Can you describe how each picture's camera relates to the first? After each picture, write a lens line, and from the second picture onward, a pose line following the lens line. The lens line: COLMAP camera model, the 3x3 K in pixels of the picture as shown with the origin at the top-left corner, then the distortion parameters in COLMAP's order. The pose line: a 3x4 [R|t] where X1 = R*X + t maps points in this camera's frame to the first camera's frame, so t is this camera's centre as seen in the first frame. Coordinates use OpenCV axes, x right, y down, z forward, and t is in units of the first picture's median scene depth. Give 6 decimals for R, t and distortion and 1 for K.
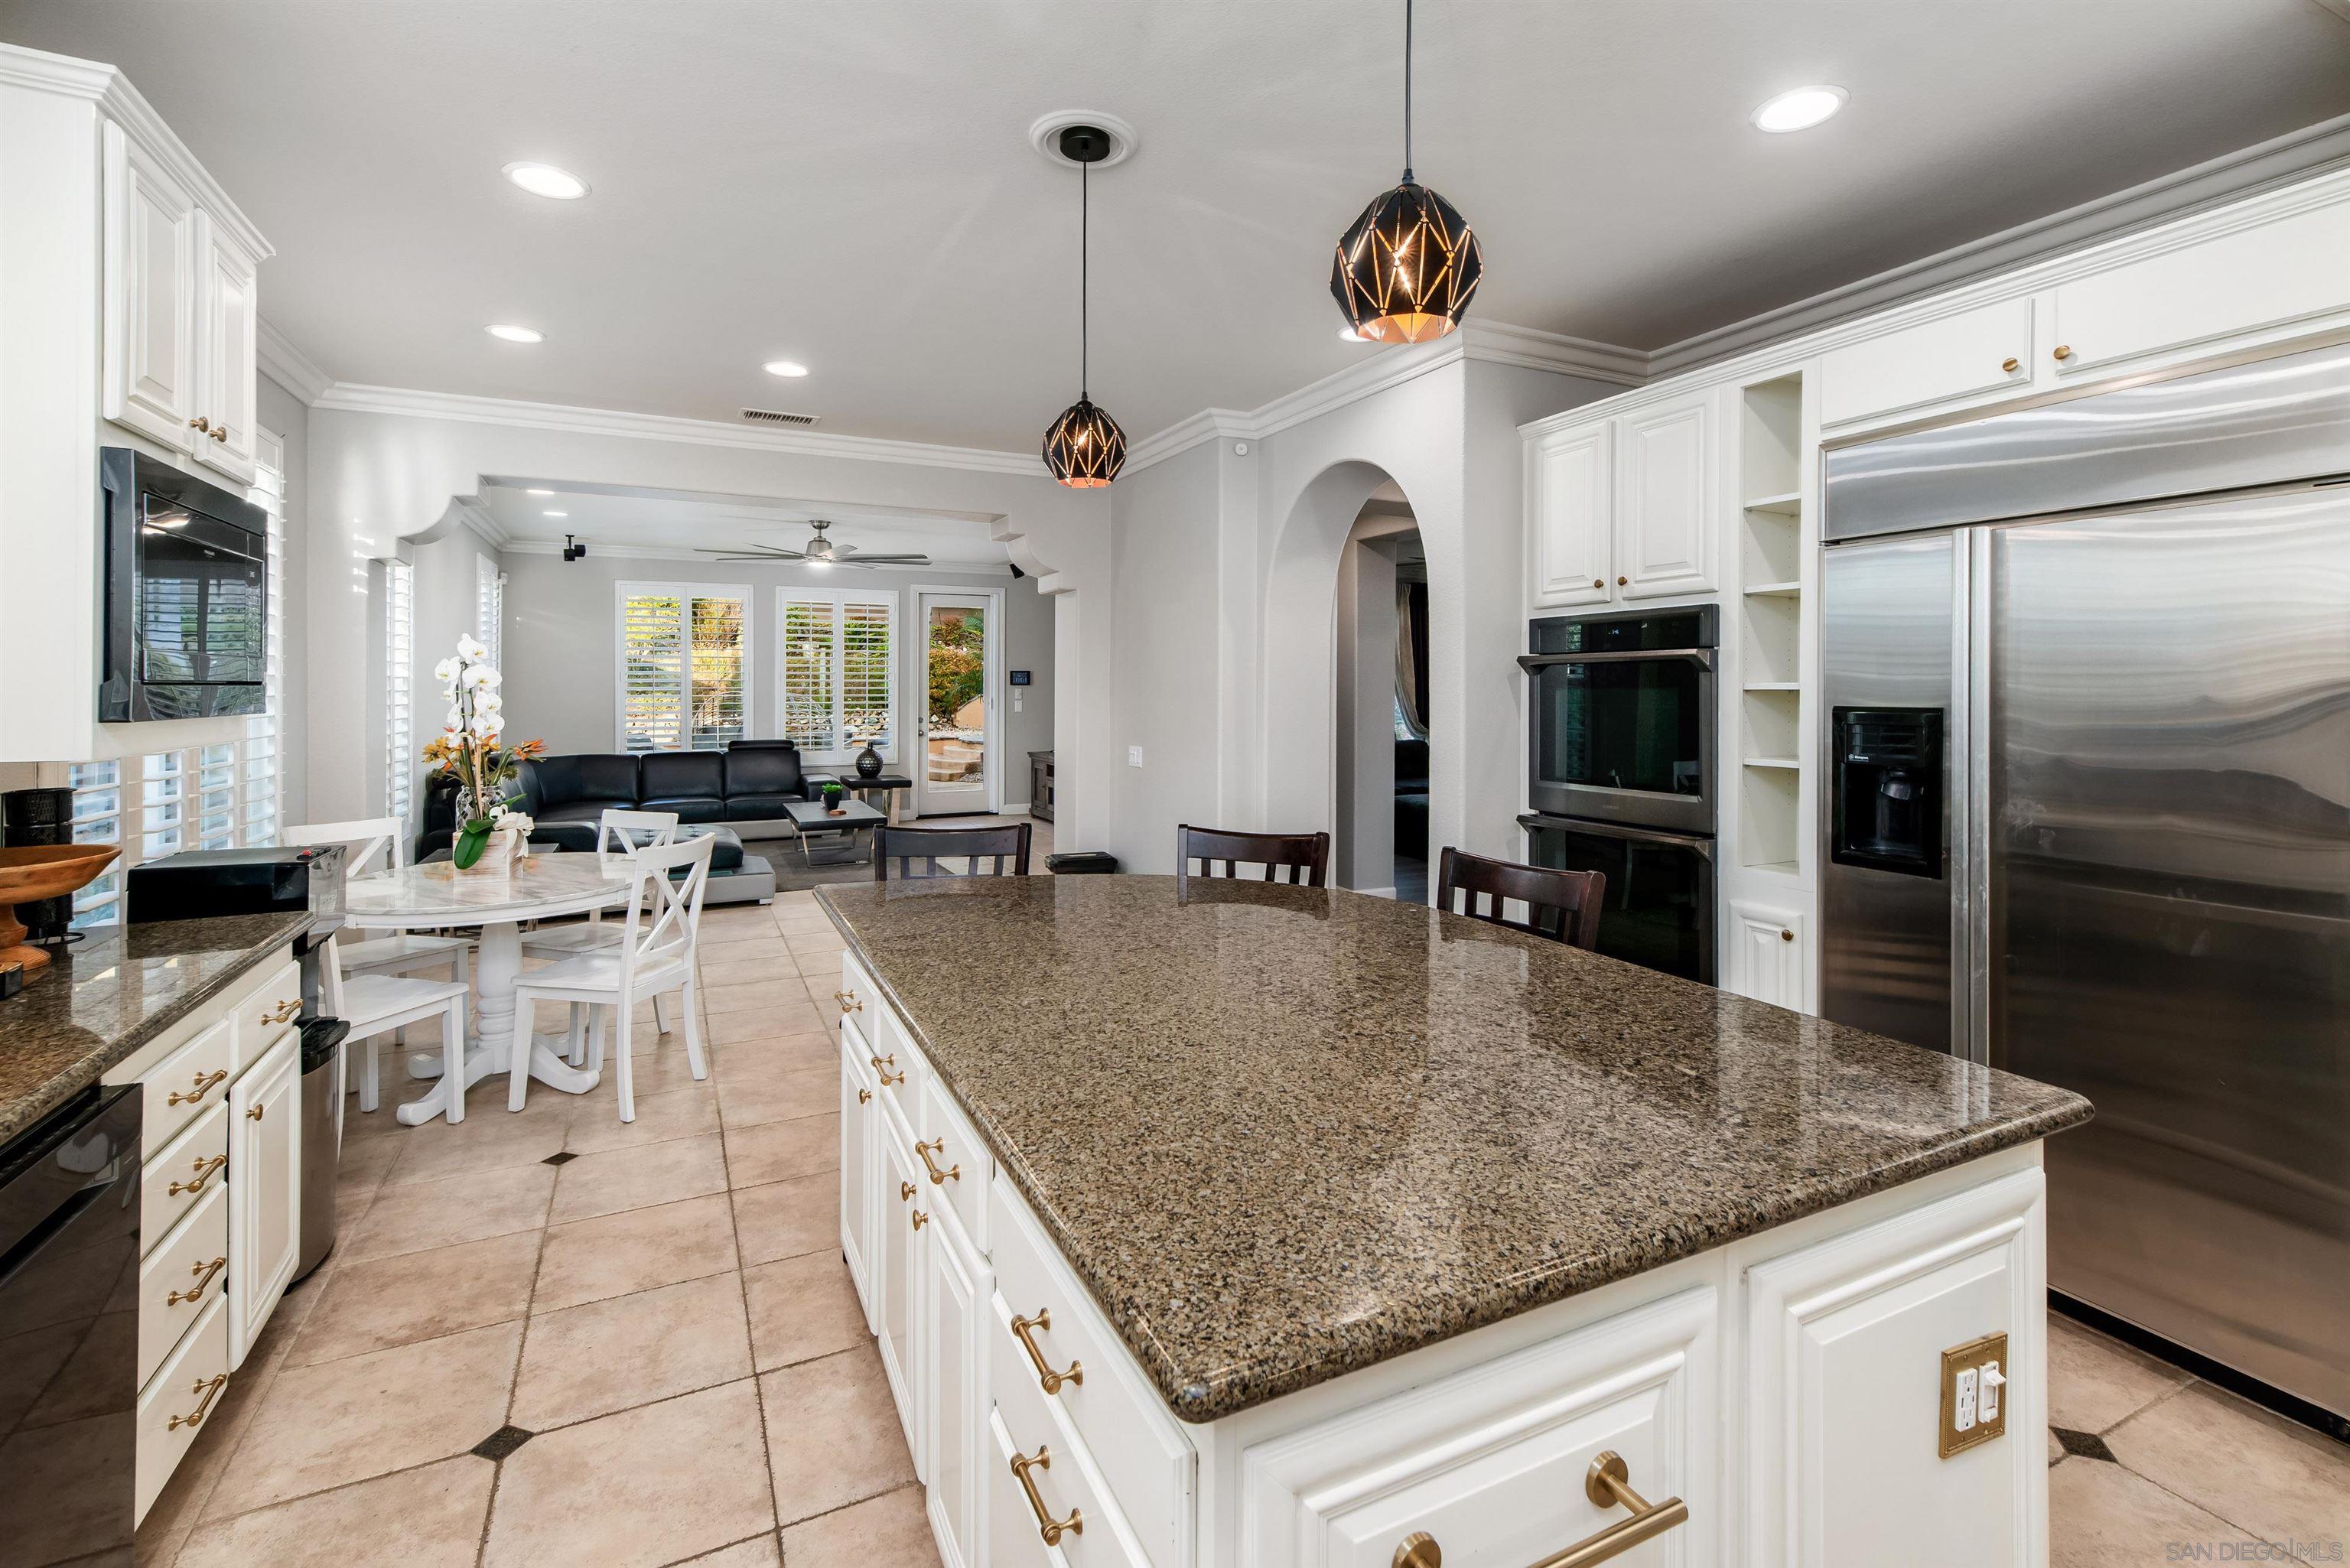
lens RADIAL K [[1058.2, 0, 1182.6], [0, 1058.2, 689.5], [0, 0, 1]] dist [0.003215, 0.000223]
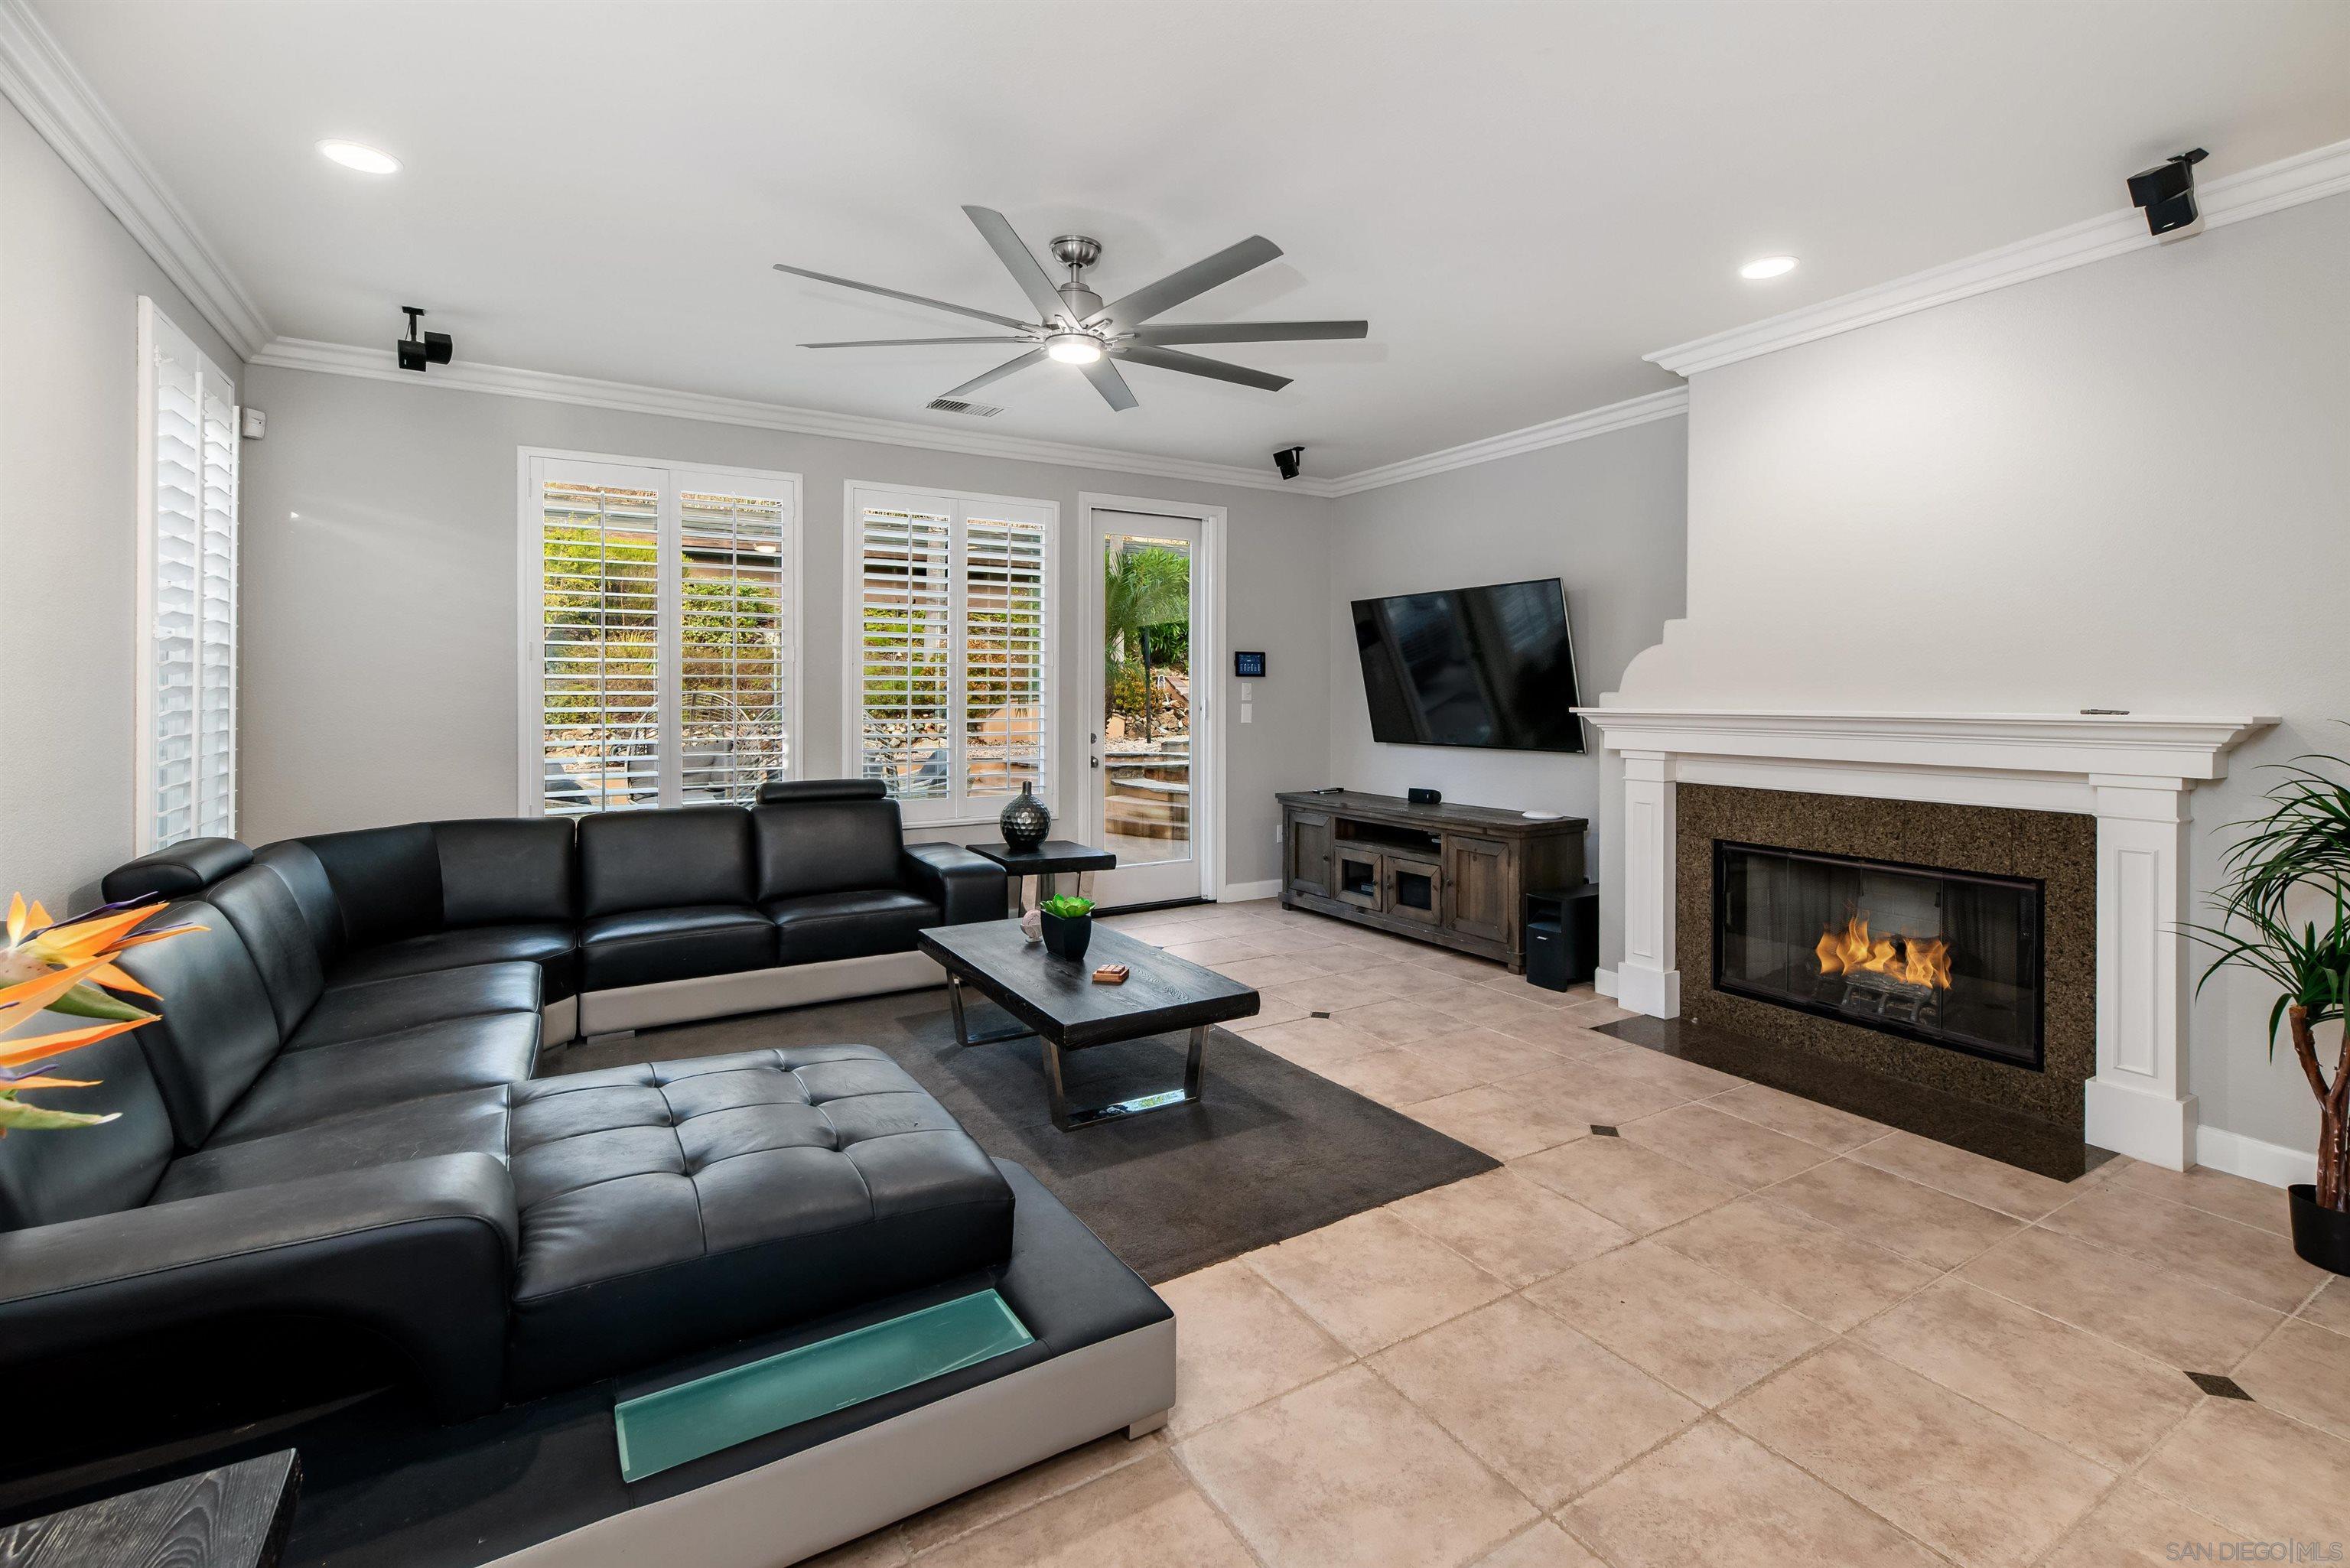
lens RADIAL K [[1058.2, 0, 1187.3], [0, 1058.2, 698.8], [0, 0, 1]] dist [0.003215, 0.000223]
pose [[0.995328, -0.001451, 0.096540, -0.268897], [0.001471, 0.999999, -0.000138, 0.008736], [-0.096540, 0.000279, 0.995329, 0.473085]]
